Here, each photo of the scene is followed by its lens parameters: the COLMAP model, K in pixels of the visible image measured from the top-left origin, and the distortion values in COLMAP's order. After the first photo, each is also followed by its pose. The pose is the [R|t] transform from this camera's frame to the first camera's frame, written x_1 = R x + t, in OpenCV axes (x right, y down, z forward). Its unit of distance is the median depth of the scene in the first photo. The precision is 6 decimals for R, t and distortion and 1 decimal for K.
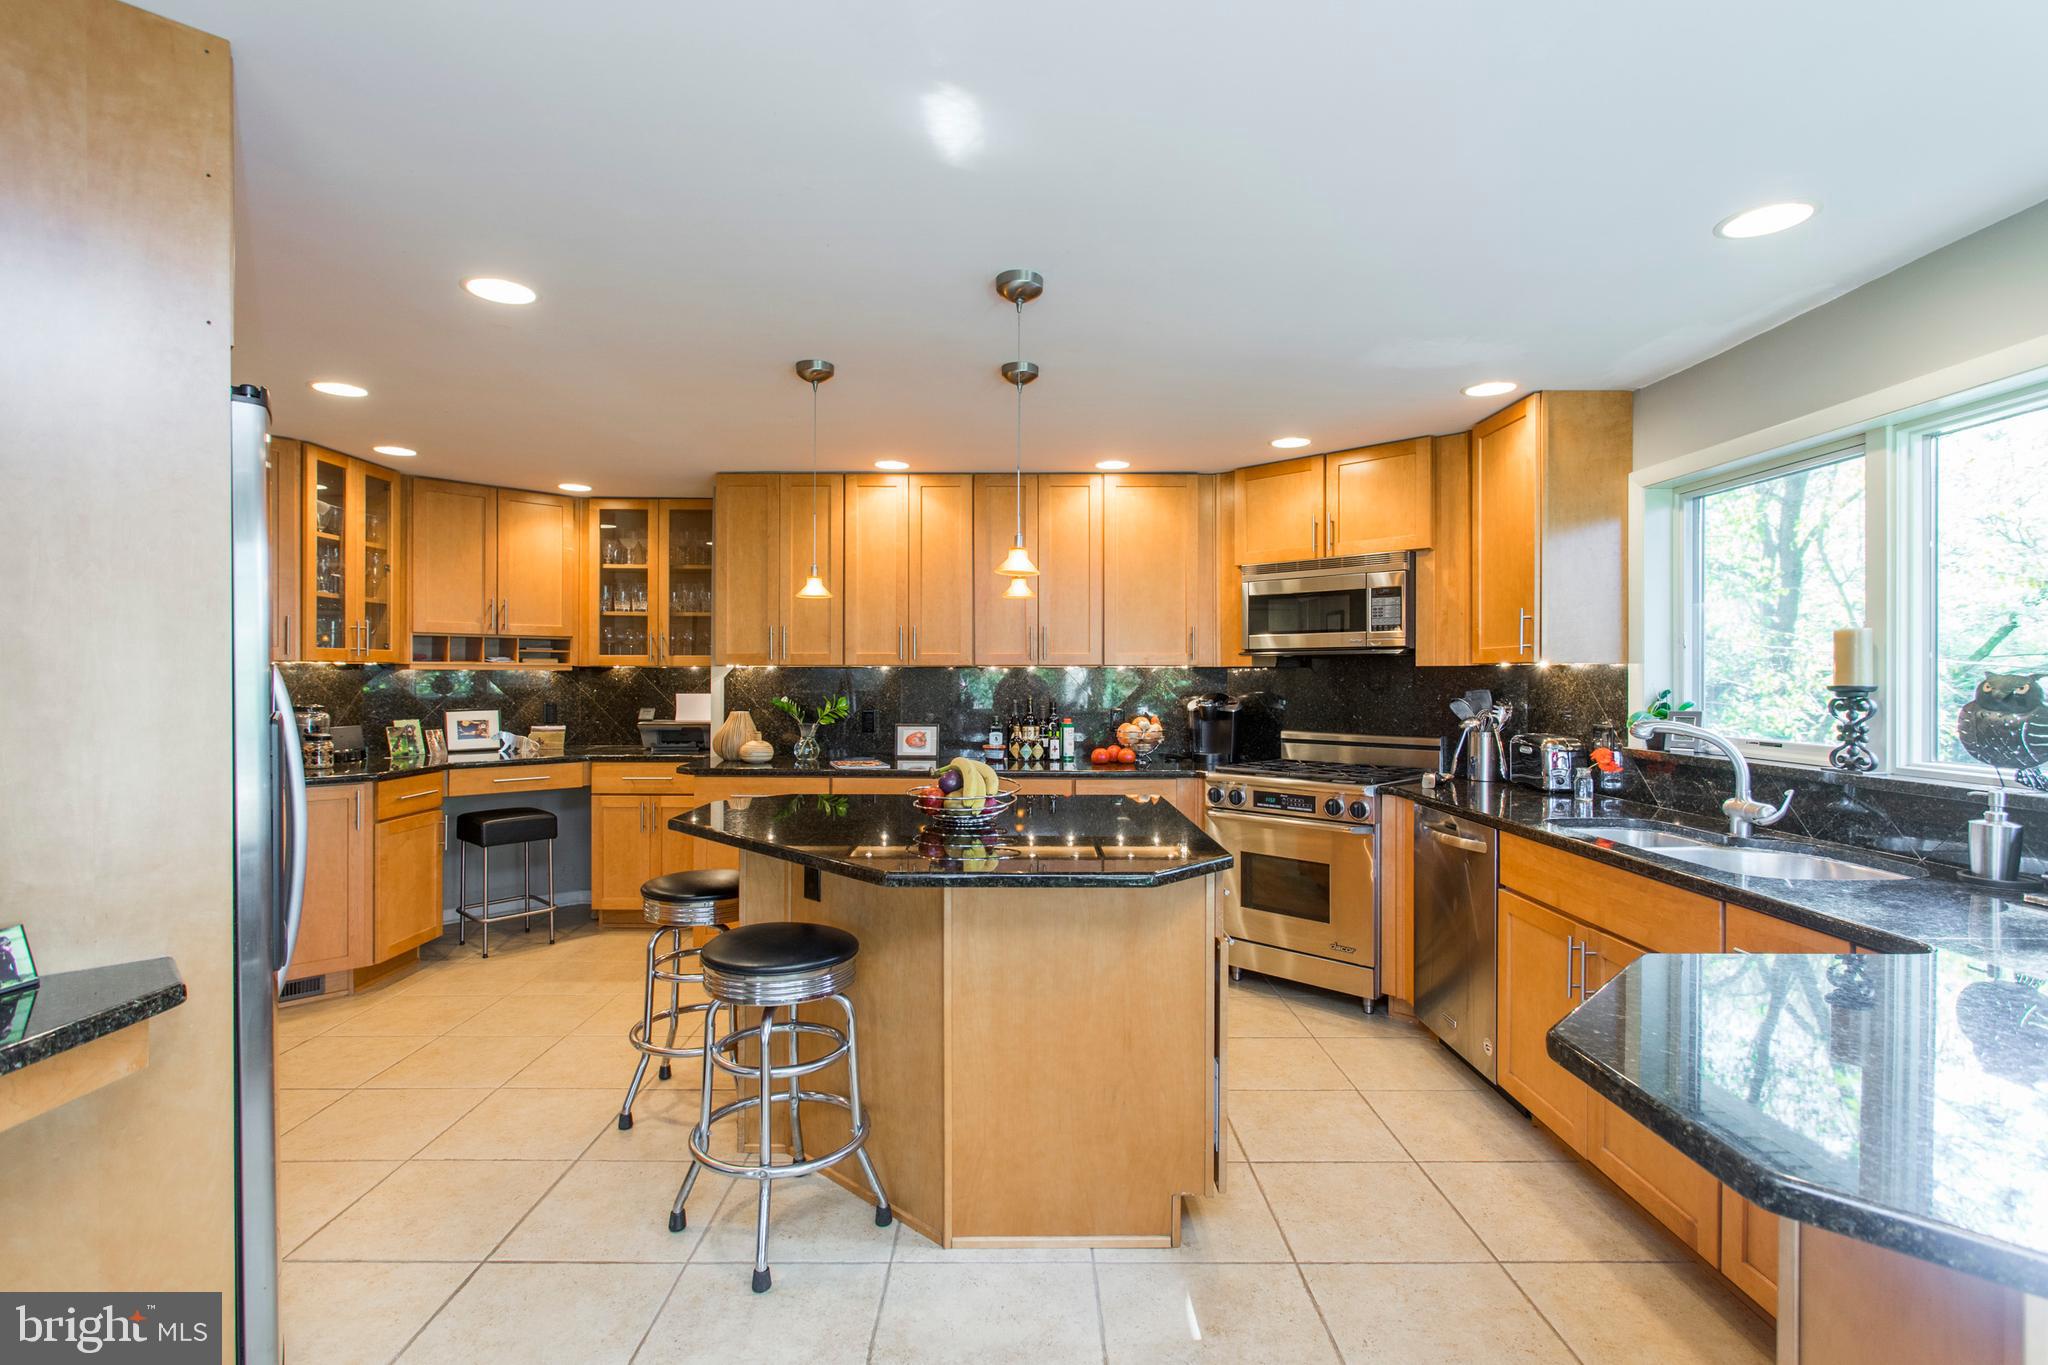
lens RADIAL K [[977.4, 0, 1024.0], [0, 977.4, 682.5], [0, 0, 1]] dist [-0.000215, 0.000257]
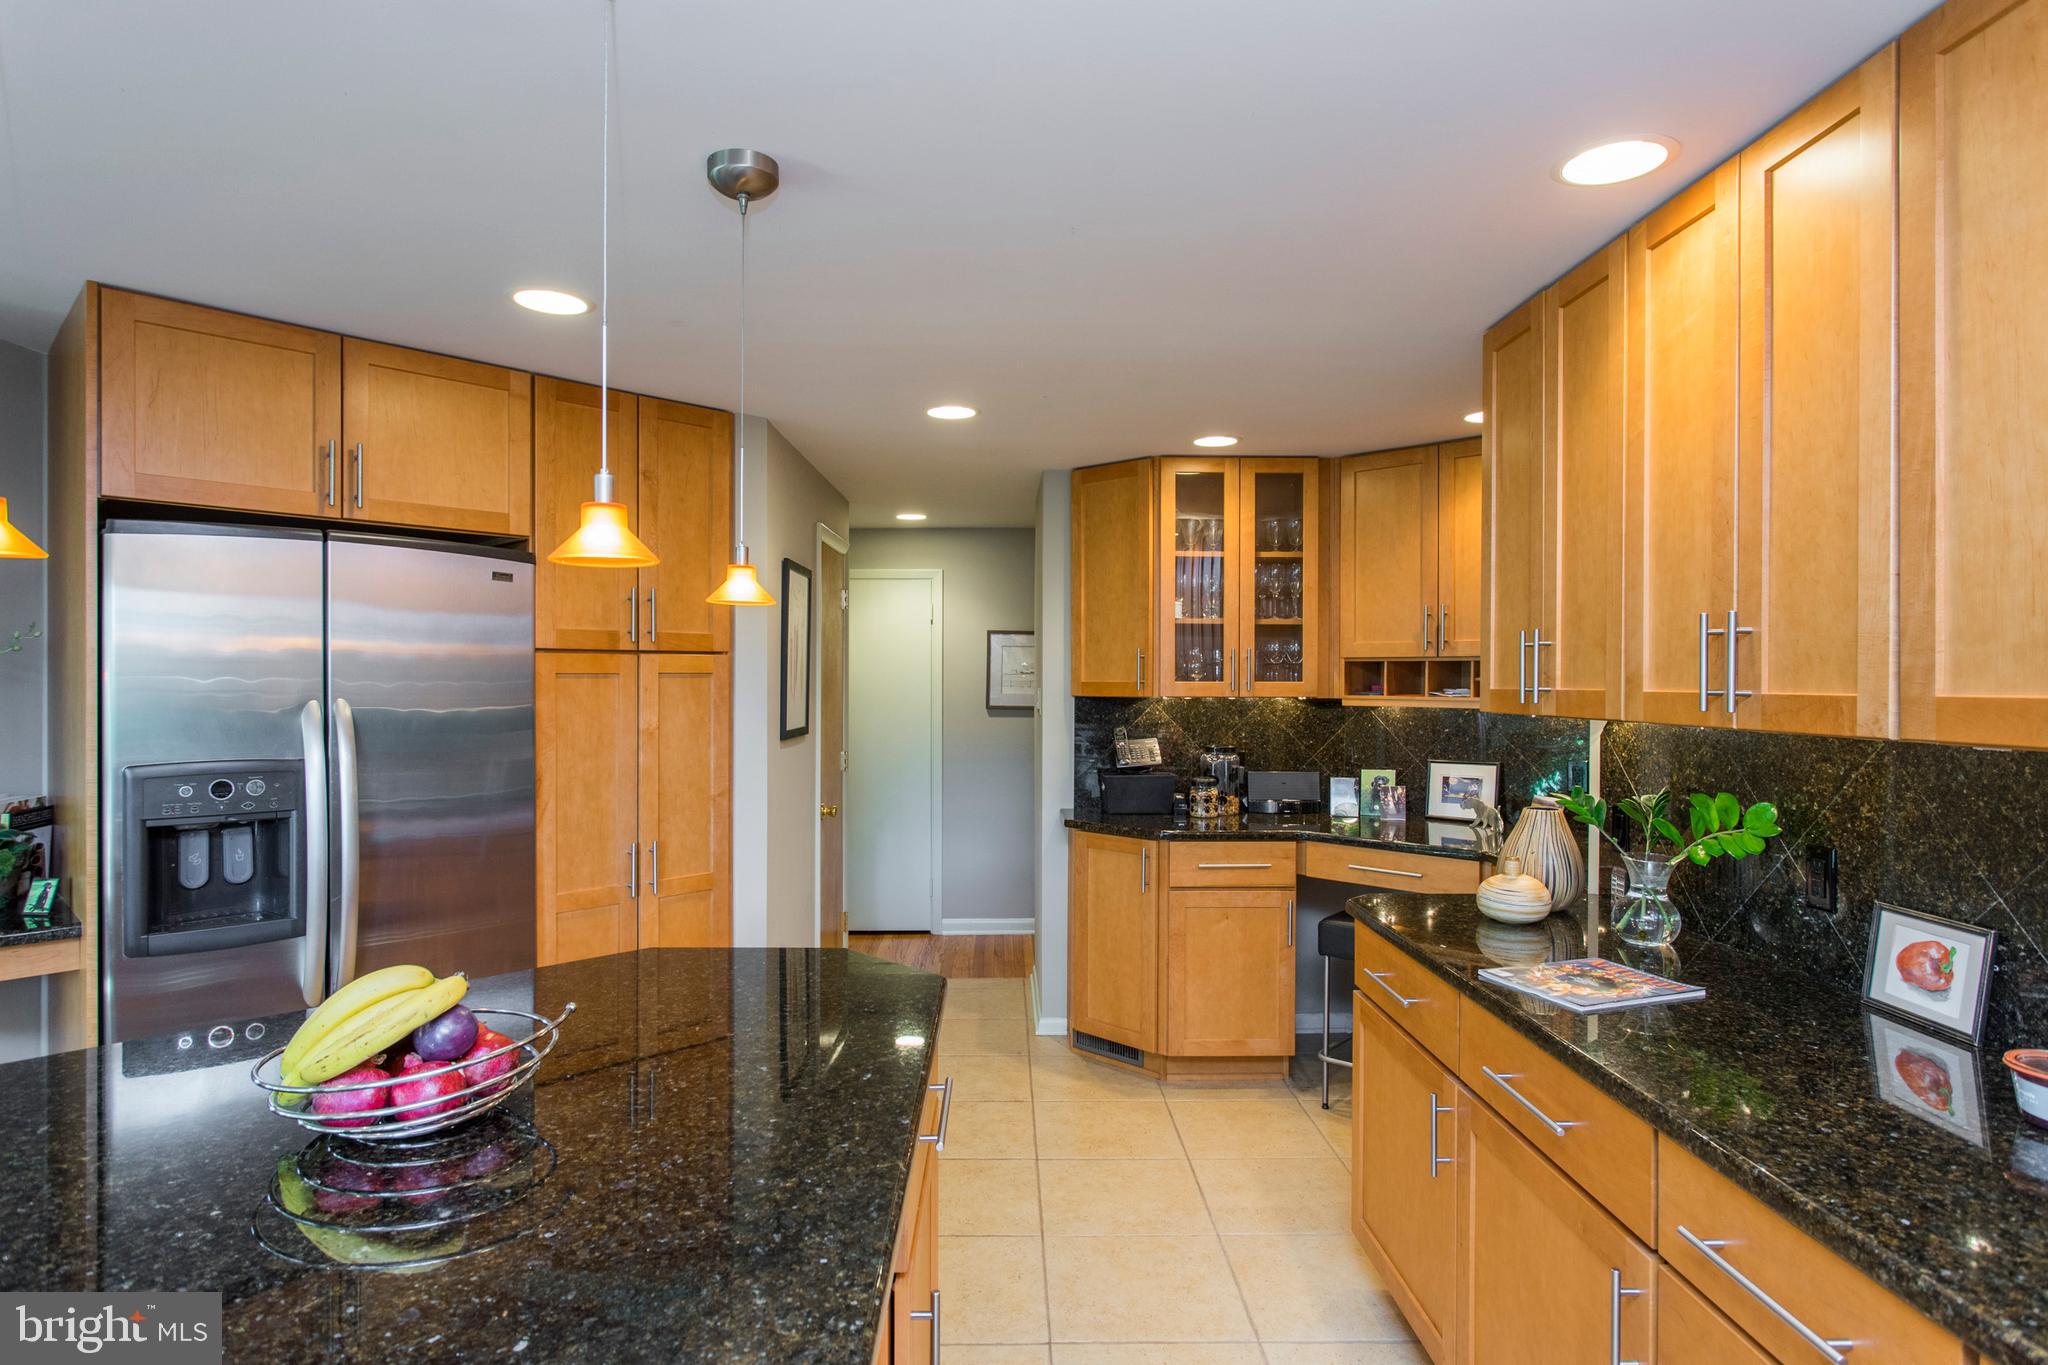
lens RADIAL K [[1096.0, 0, 1024.0], [0, 1096.0, 682.5], [0, 0, 1]] dist [0.000416, 0.000164]
pose [[0.004380, 0.000140, -0.999990, 0.292776], [-0.008415, 0.999965, 0.000103, -0.035361], [0.999955, 0.008414, 0.004381, 0.883981]]
